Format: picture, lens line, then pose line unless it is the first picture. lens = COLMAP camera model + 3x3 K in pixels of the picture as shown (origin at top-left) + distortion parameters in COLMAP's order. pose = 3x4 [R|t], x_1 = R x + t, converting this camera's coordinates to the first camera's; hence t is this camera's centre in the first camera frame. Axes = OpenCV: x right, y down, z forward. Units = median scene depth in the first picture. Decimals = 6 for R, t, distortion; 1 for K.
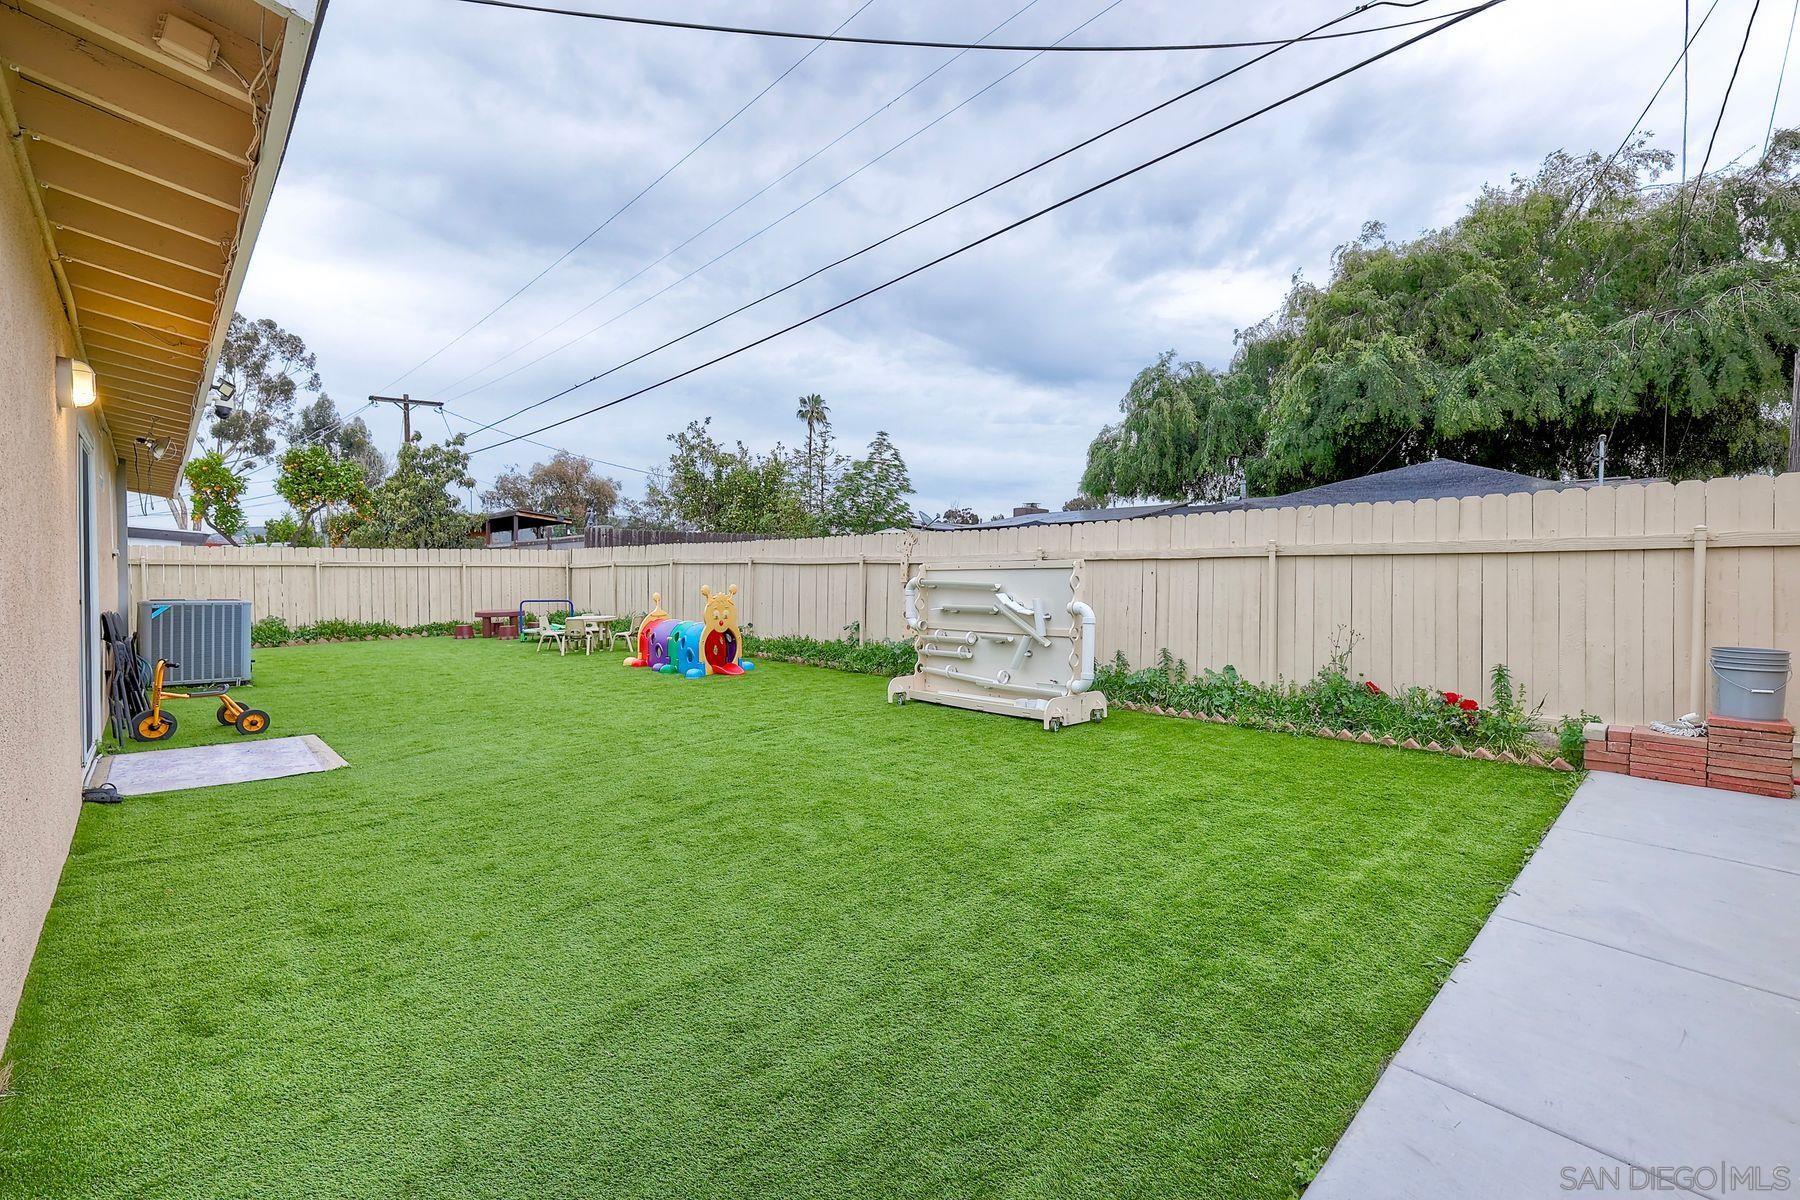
lens RADIAL K [[801.4, 0, 897.7], [0, 801.4, 595.2], [0, 0, 1]] dist [0.003051, 0.000277]
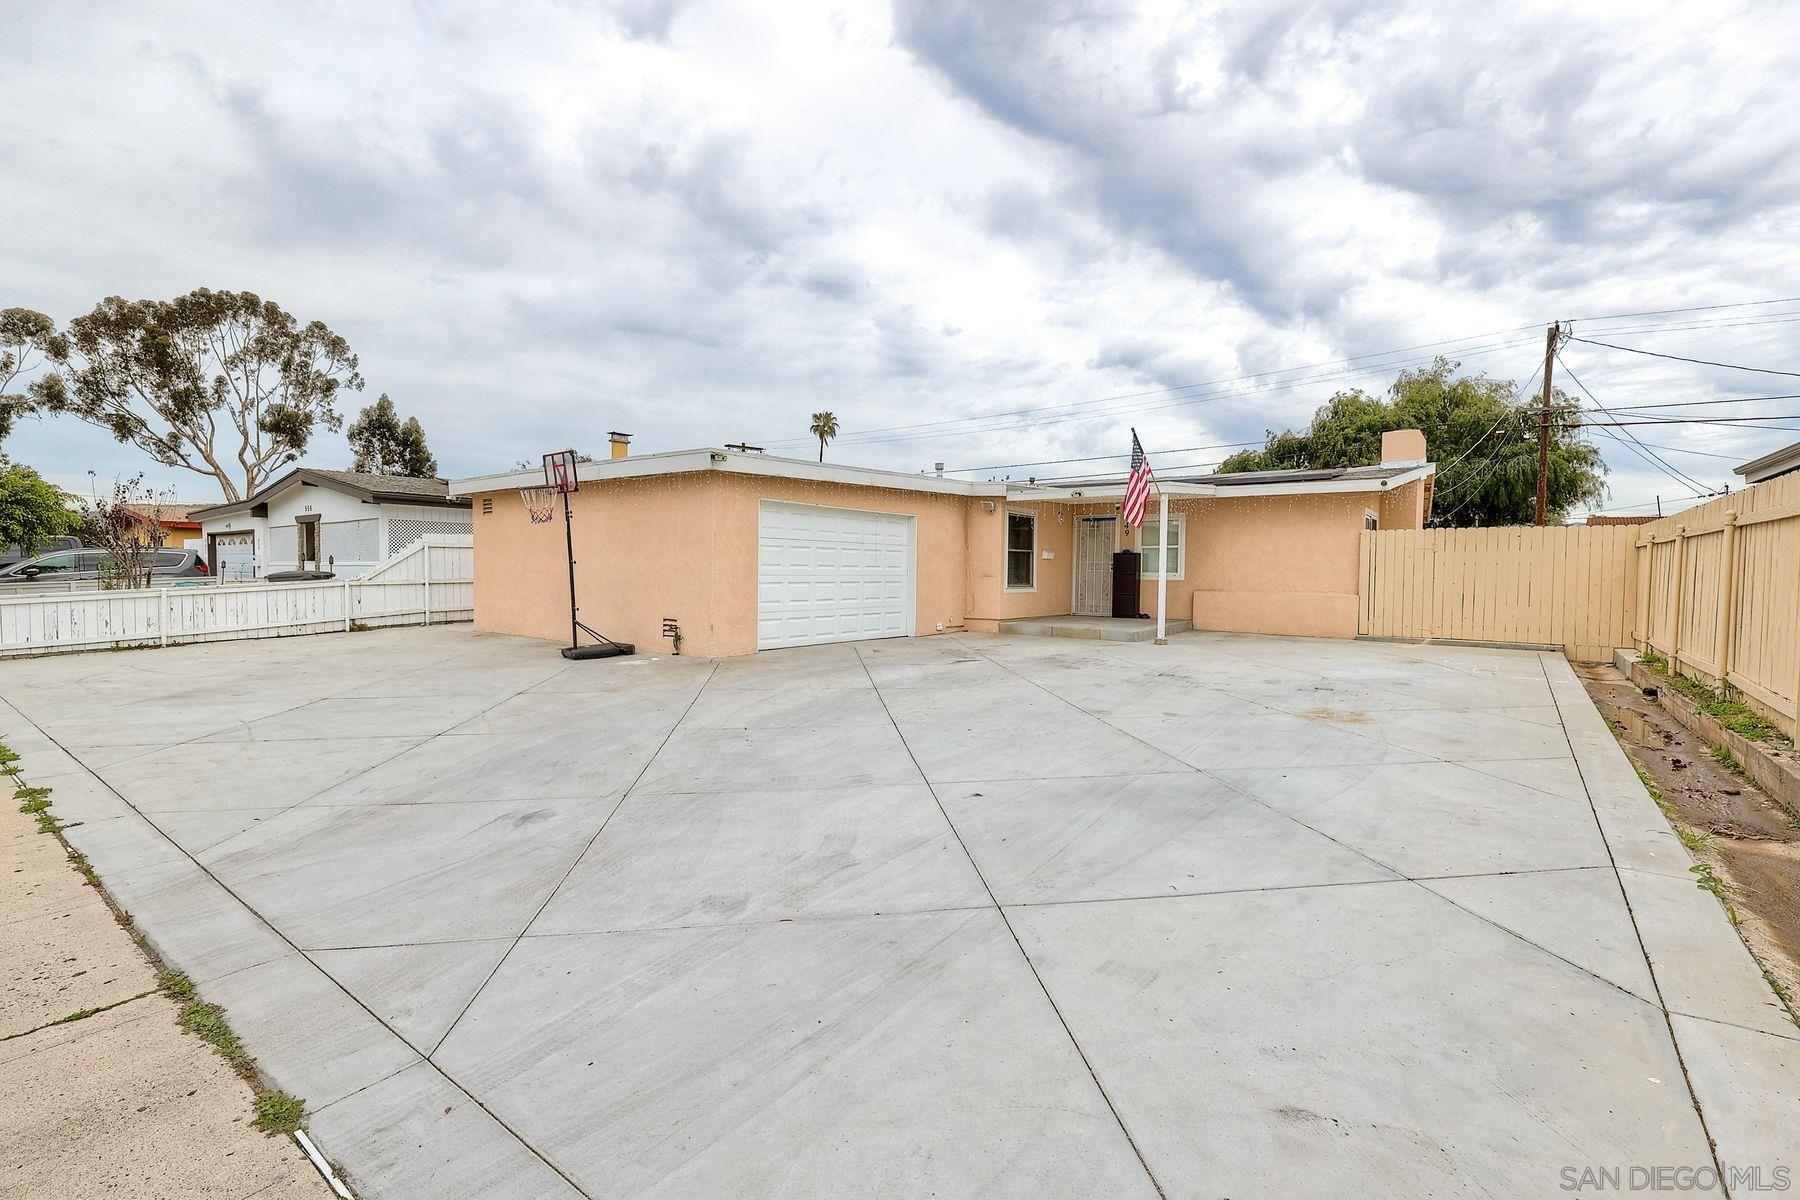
lens RADIAL K [[801.4, 0, 897.7], [0, 801.4, 595.2], [0, 0, 1]] dist [0.003051, 0.000277]
pose [[0.988106, 0.005834, 0.153666, -0.181576], [-0.007227, 0.999938, 0.008511, 0.004951], [-0.153607, -0.009520, 0.988086, -0.170332]]
